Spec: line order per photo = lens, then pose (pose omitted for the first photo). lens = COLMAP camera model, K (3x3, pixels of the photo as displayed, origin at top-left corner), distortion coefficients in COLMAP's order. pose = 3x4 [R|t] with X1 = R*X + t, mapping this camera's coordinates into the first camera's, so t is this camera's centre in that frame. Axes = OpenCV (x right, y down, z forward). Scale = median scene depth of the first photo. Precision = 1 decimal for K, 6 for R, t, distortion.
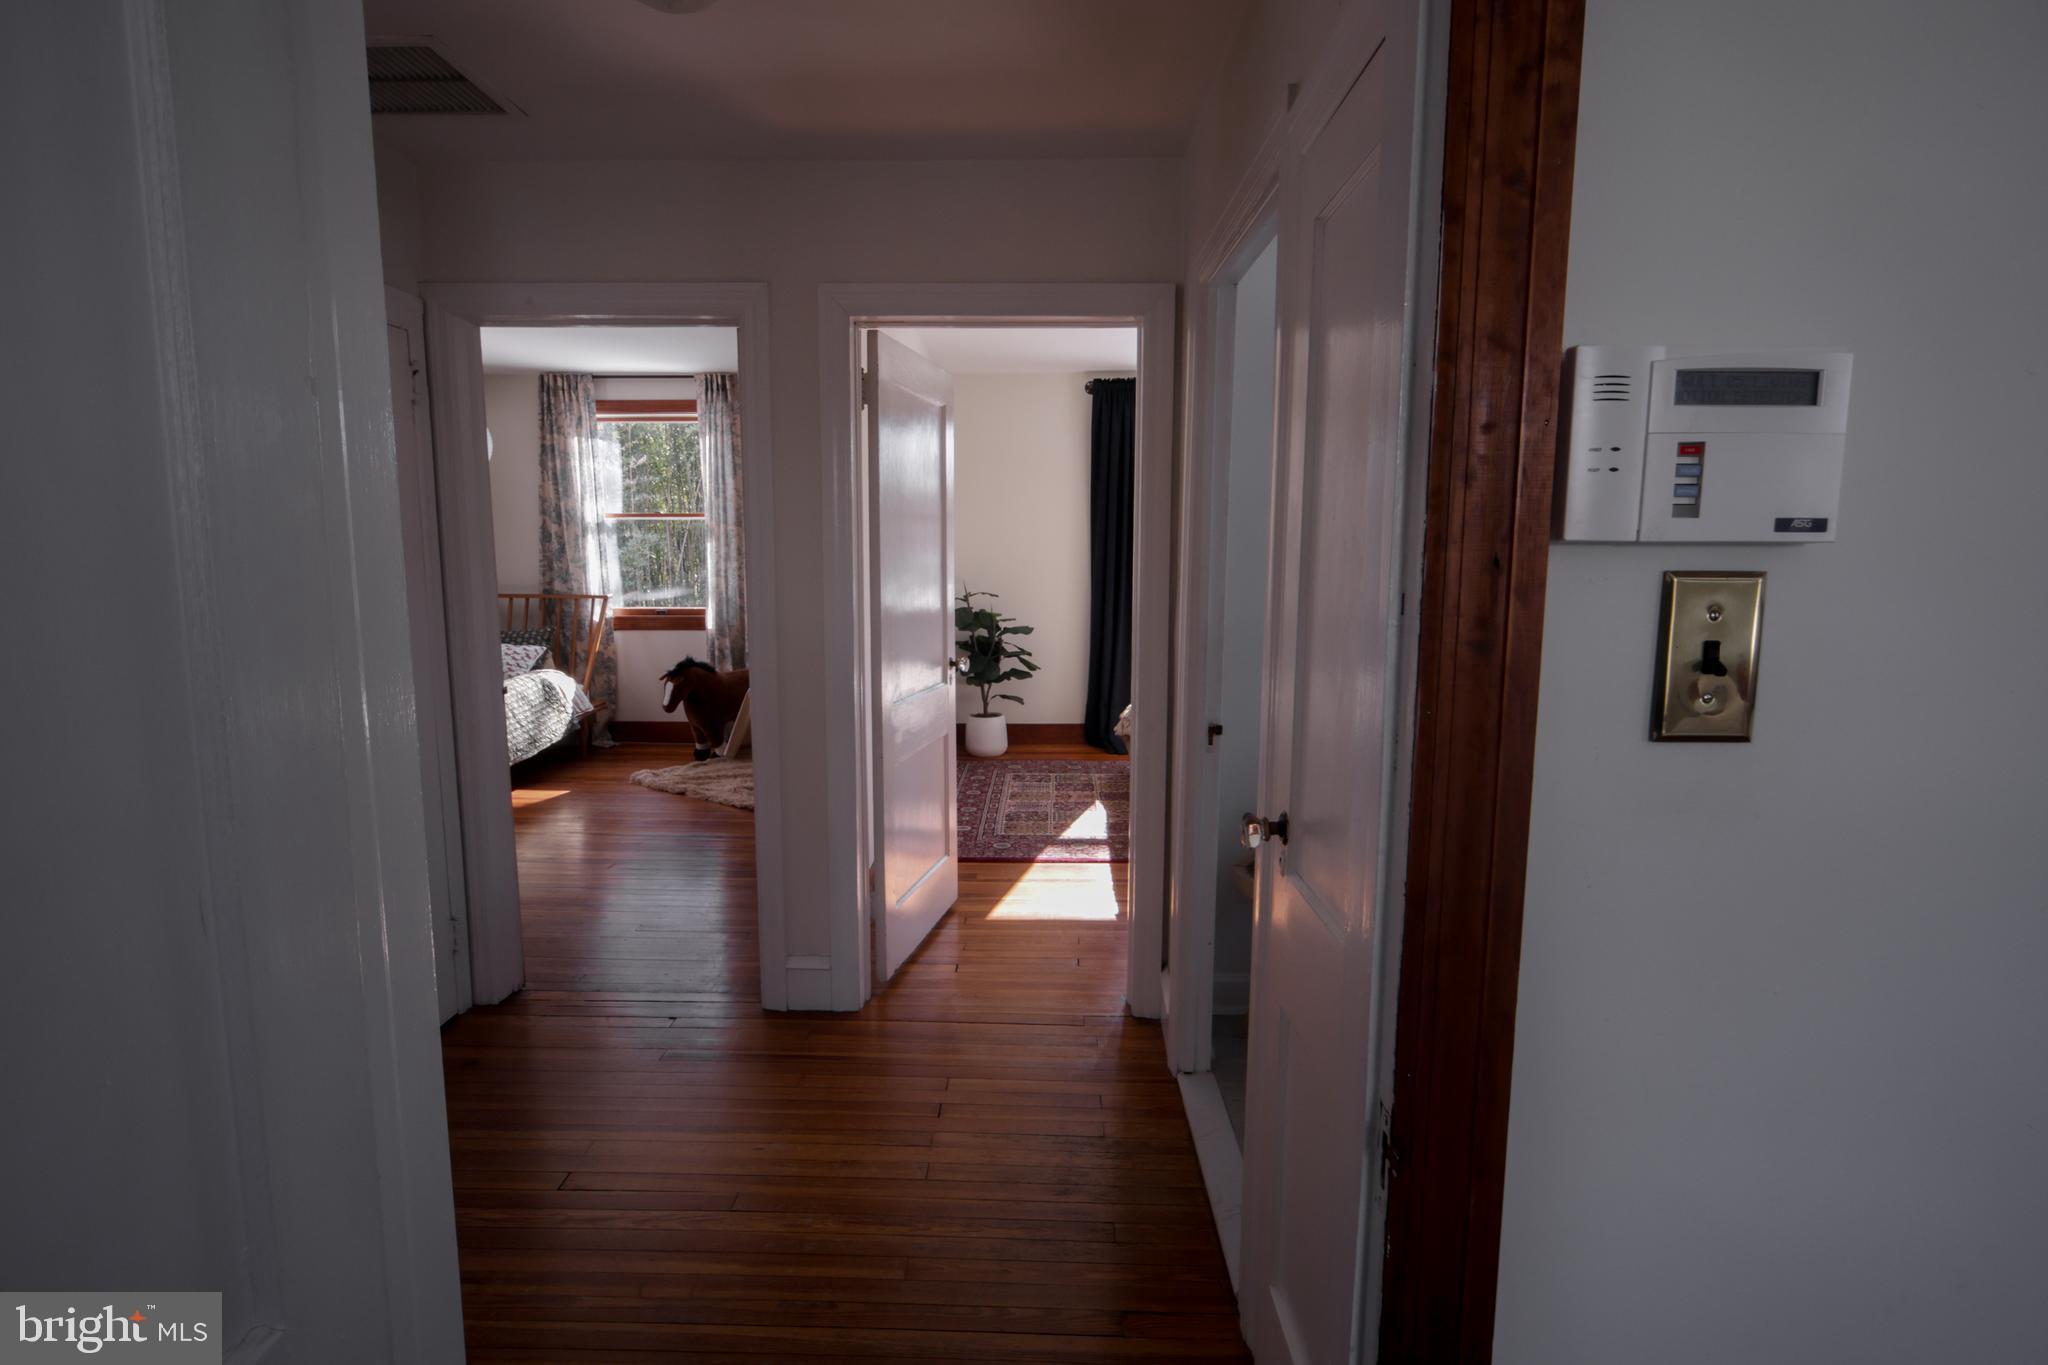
lens RADIAL K [[1034.9, 0, 1014.0], [0, 1034.9, 682.8], [0, 0, 1]] dist [-0.009788, 0.001146]
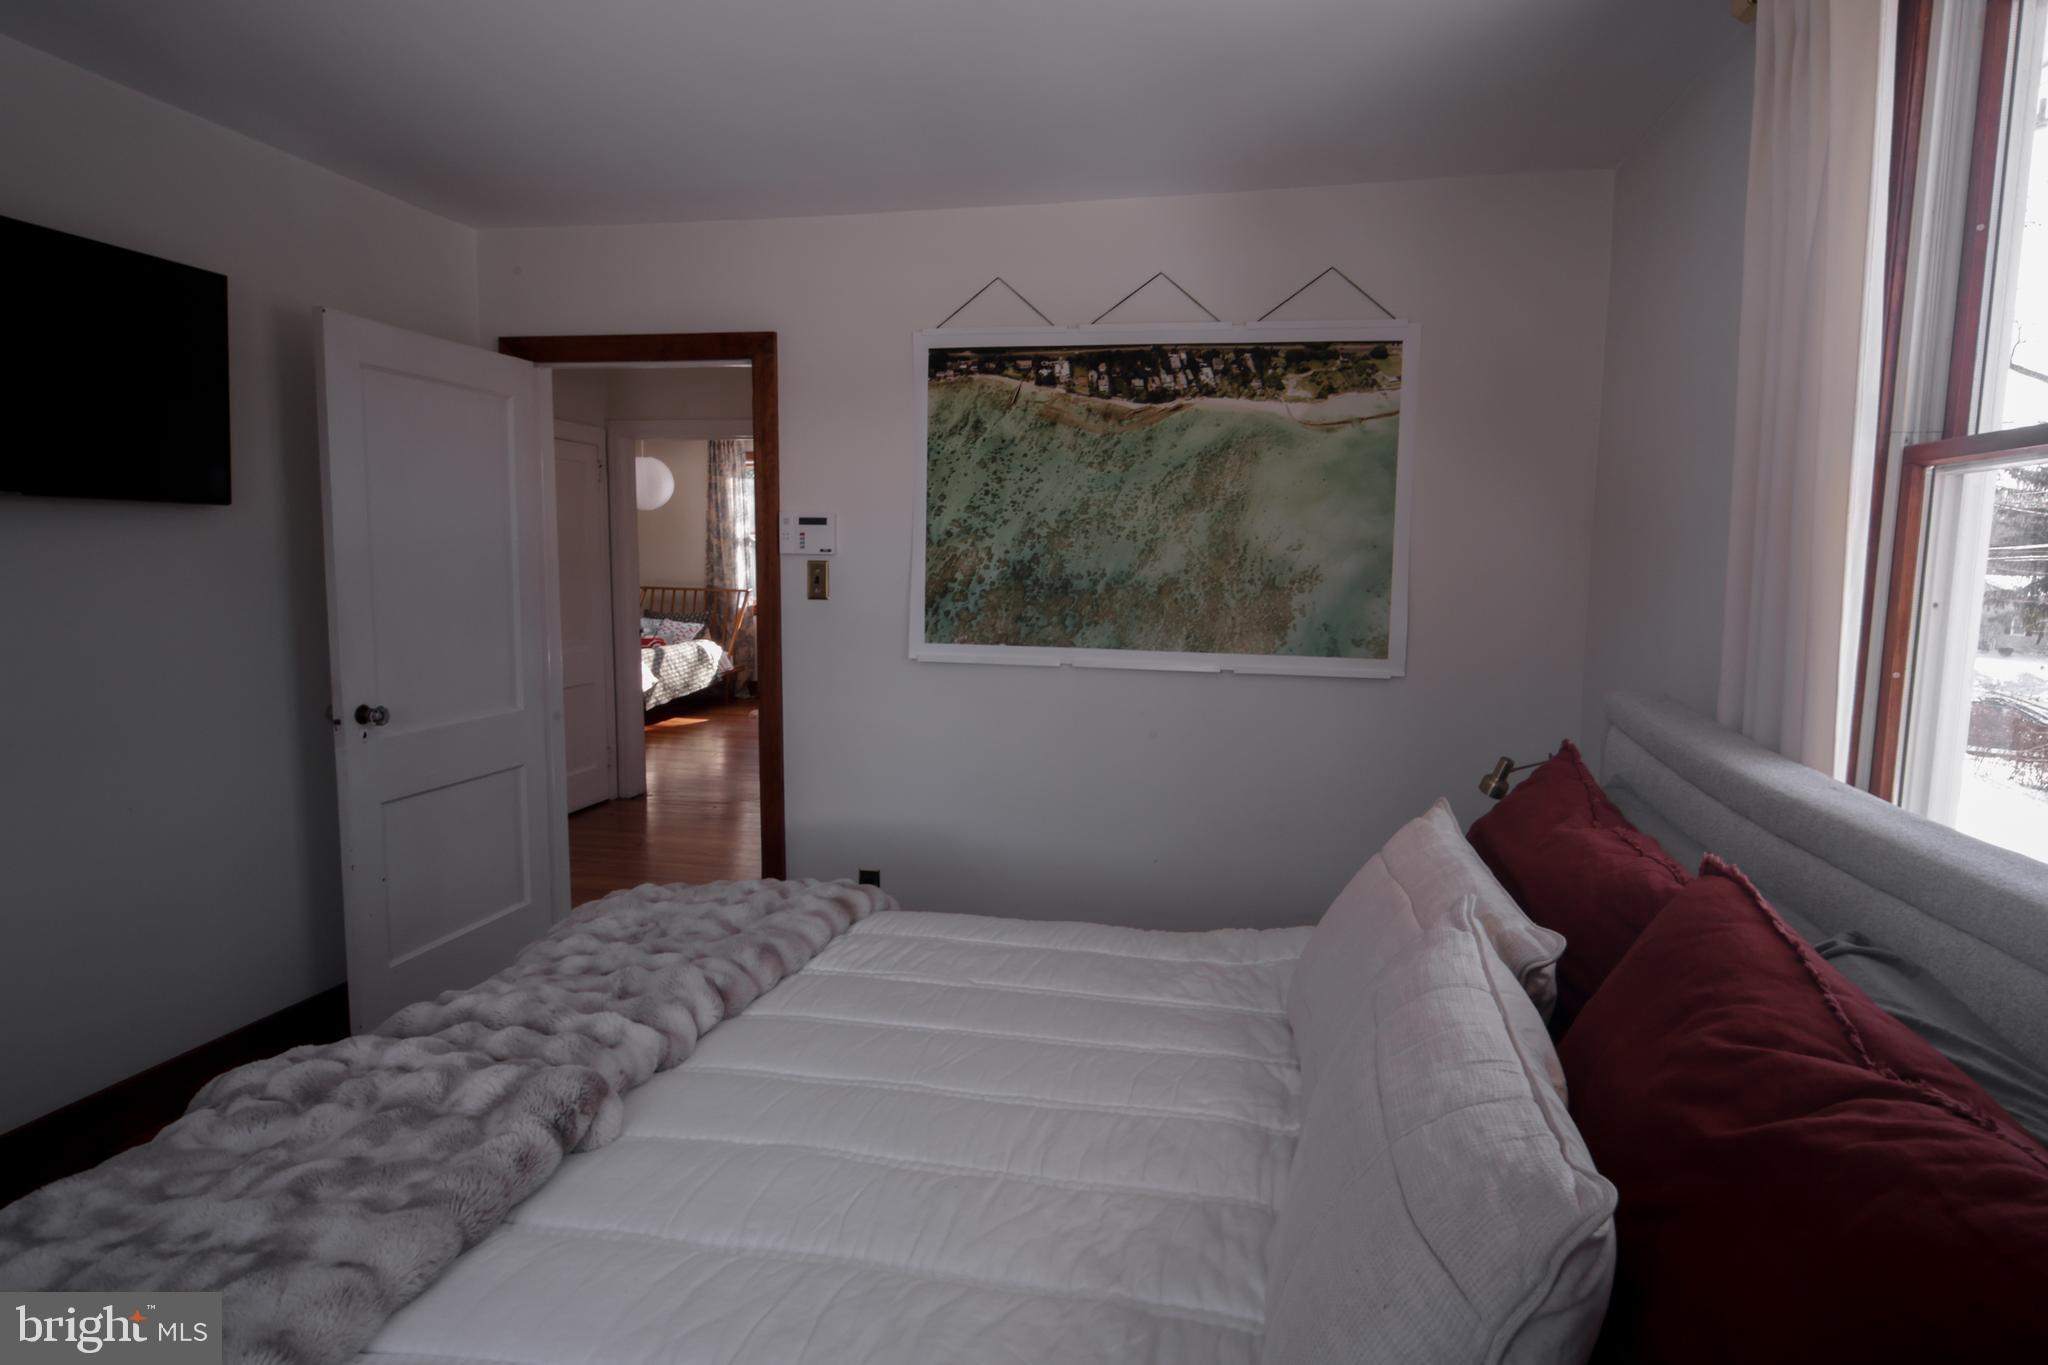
lens RADIAL K [[1034.9, 0, 1031.1], [0, 1034.9, 668.0], [0, 0, 1]] dist [-0.009788, 0.001146]
pose [[0.984575, 0.029751, -0.172415, 0.229840], [-0.034366, 0.999125, -0.023844, 0.041817], [0.171554, 0.029401, 0.984736, -0.314104]]
